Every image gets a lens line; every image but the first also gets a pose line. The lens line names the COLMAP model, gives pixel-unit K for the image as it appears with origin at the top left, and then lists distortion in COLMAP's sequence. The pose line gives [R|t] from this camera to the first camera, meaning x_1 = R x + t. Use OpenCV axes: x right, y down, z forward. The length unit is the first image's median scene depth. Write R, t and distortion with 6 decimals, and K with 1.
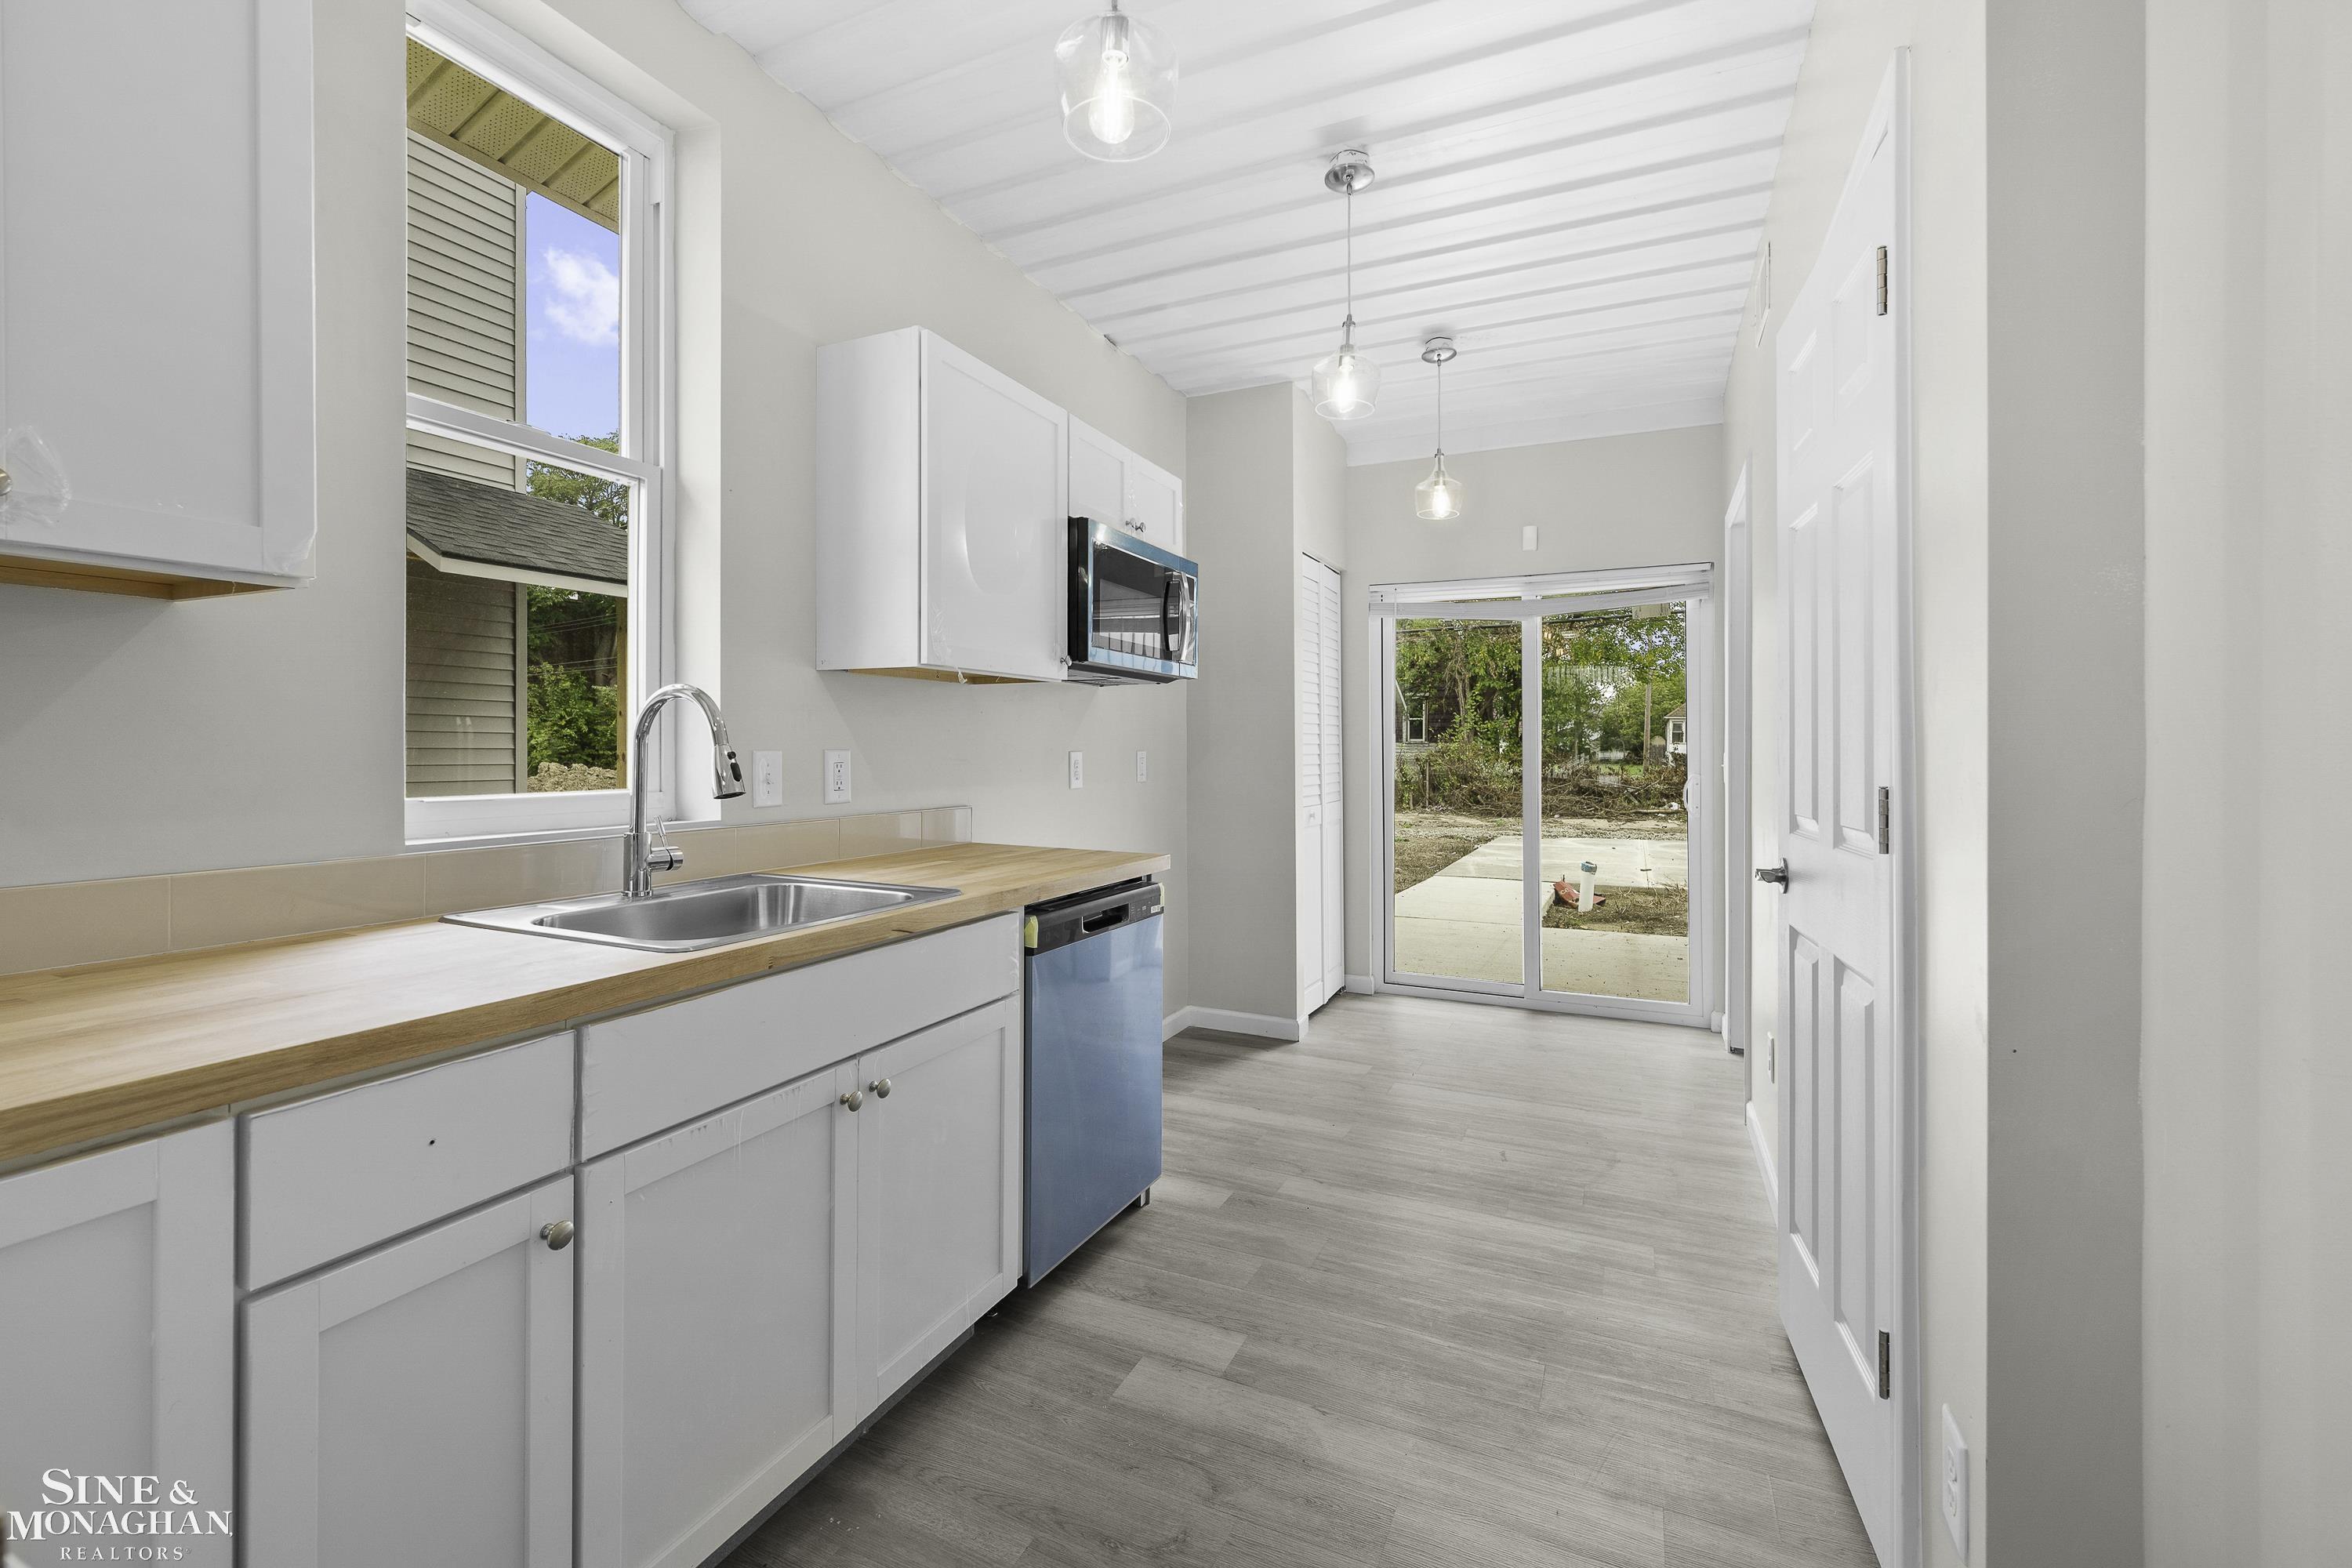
lens RADIAL K [[993.8, 0, 1175.9], [0, 993.8, 750.5], [0, 0, 1]] dist [0.004715, -0.000255]
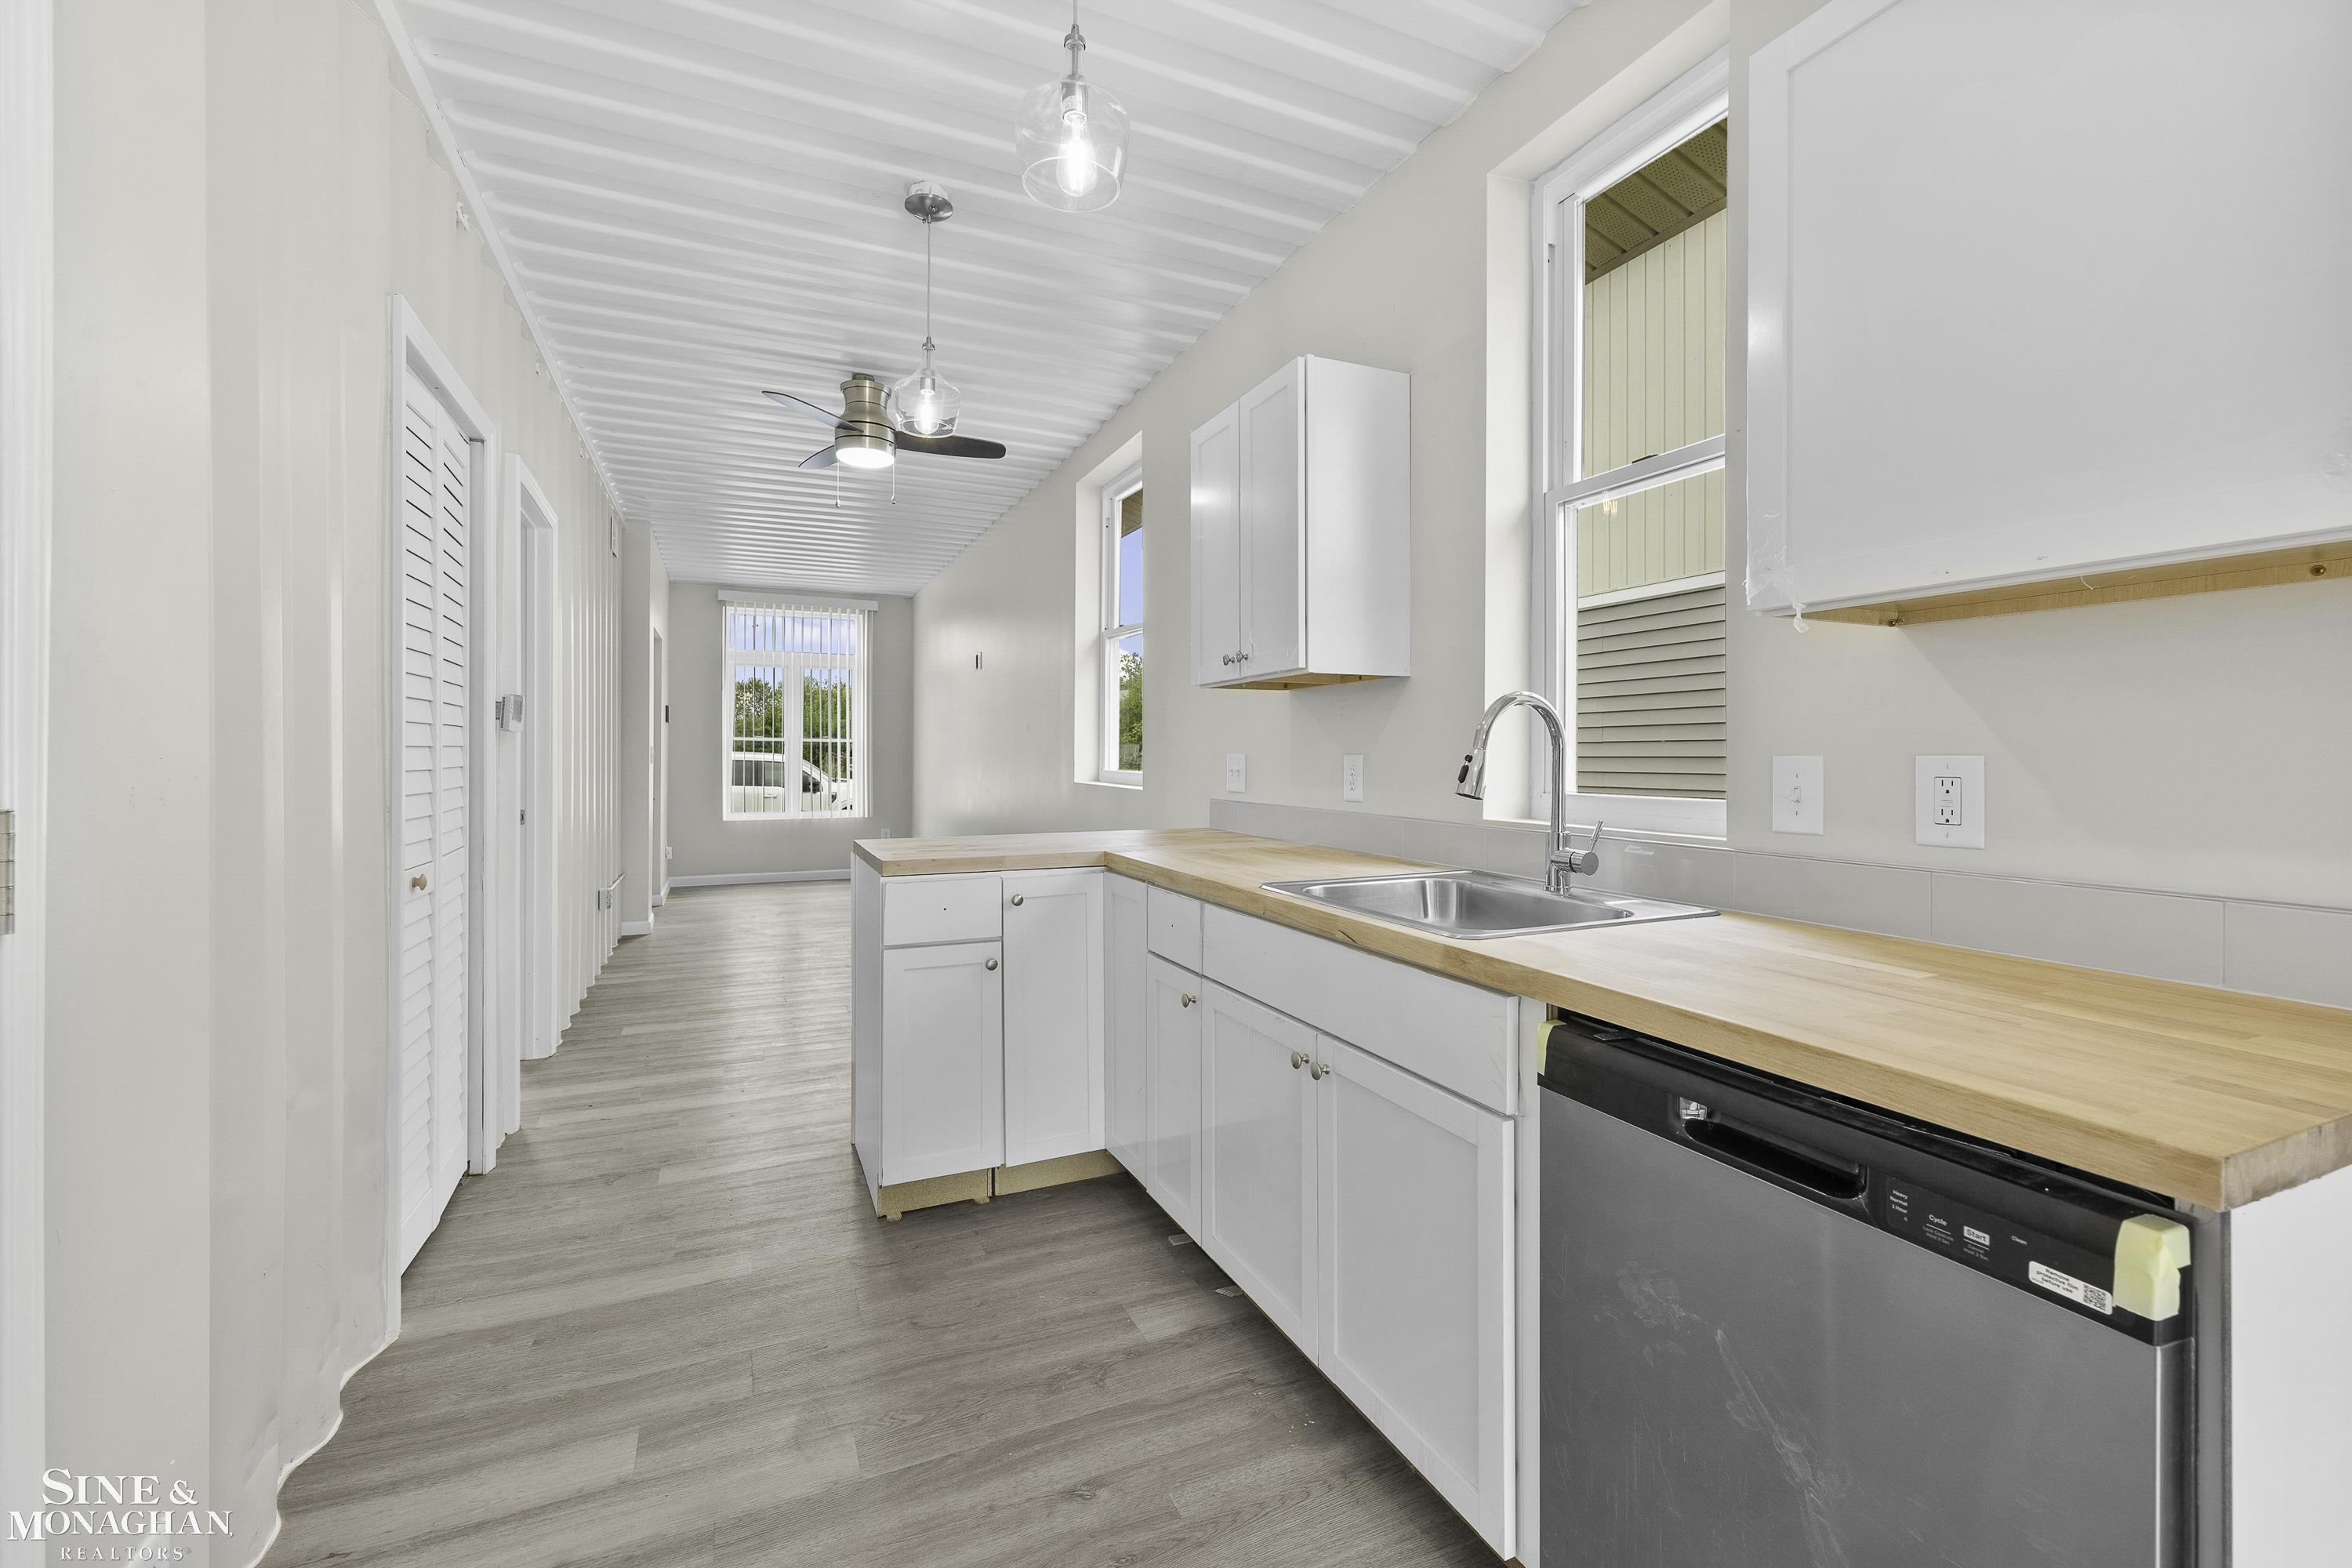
lens RADIAL K [[993.8, 0, 1178.5], [0, 993.8, 760.8], [0, 0, 1]] dist [0.004715, -0.000255]
pose [[-0.652756, 0.001736, -0.757566, 0.298921], [-0.005623, 0.999959, 0.007136, 0.001081], [0.757548, 0.008918, -0.652719, 0.779680]]
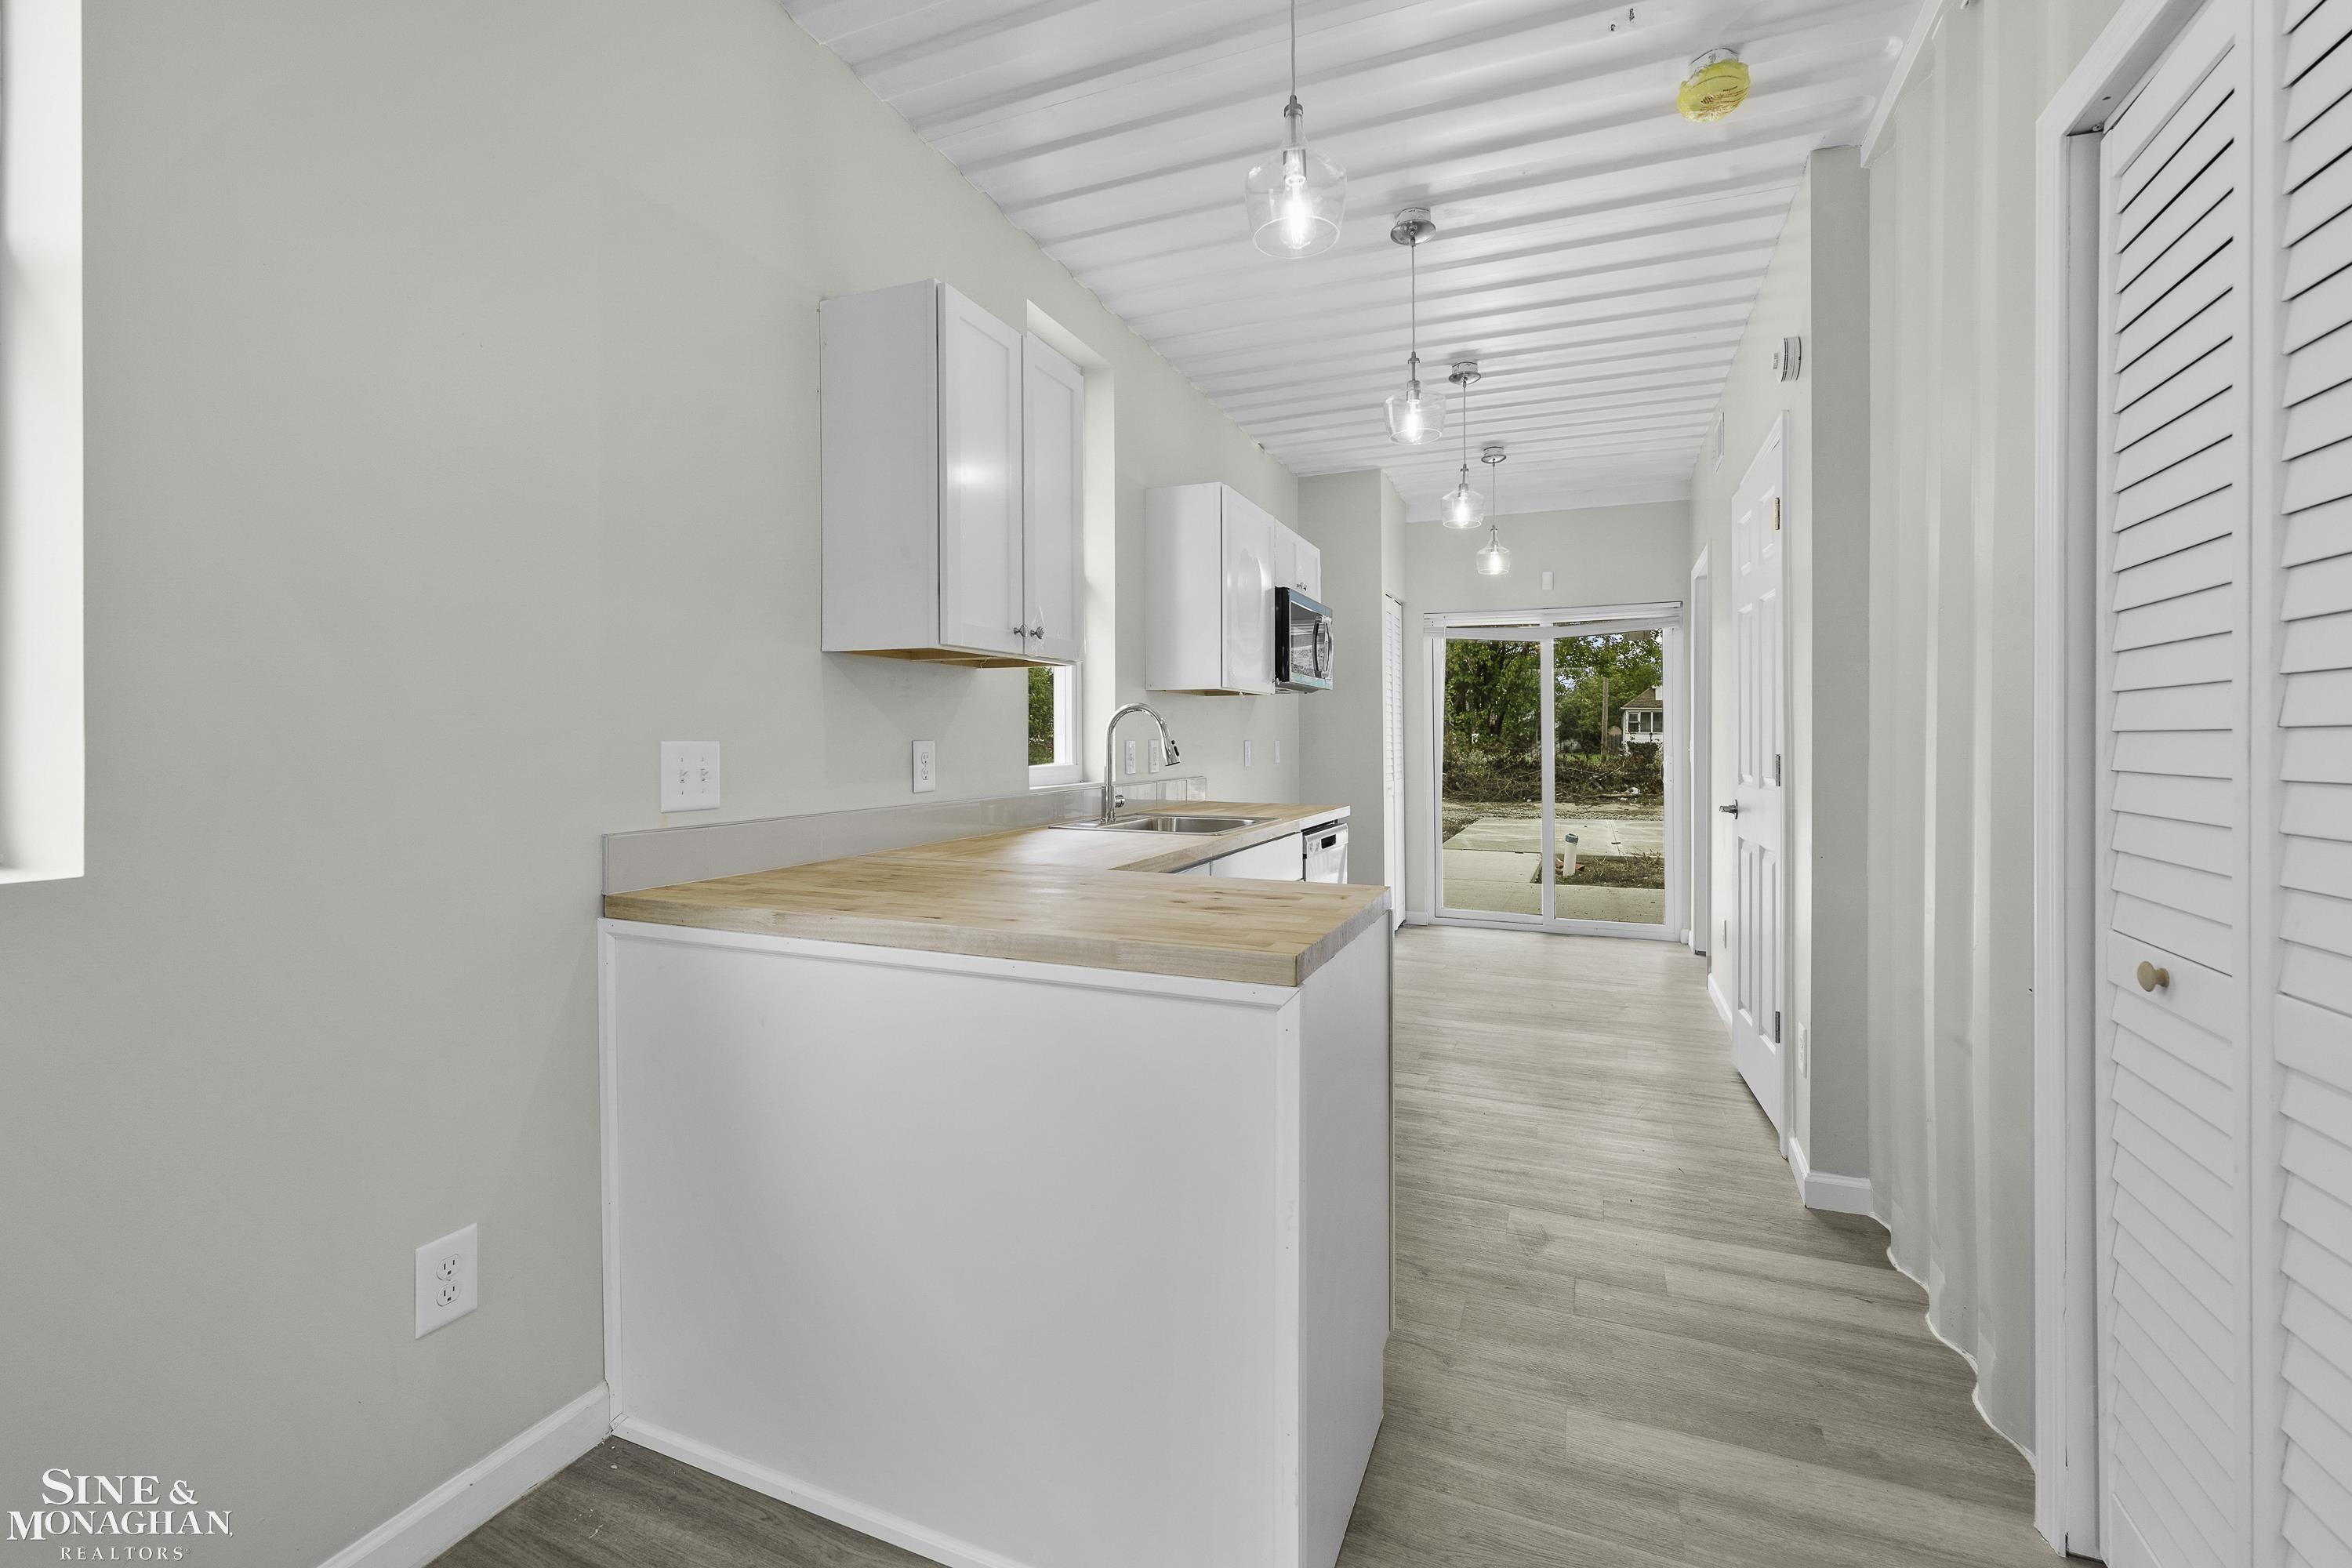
lens RADIAL K [[993.8, 0, 1176.3], [0, 993.8, 745.0], [0, 0, 1]] dist [0.004715, -0.000255]
pose [[0.999249, -0.002326, 0.038670, -0.272453], [0.002183, 0.999991, 0.003733, 0.001990], [-0.038679, -0.003646, 0.999245, -0.444062]]
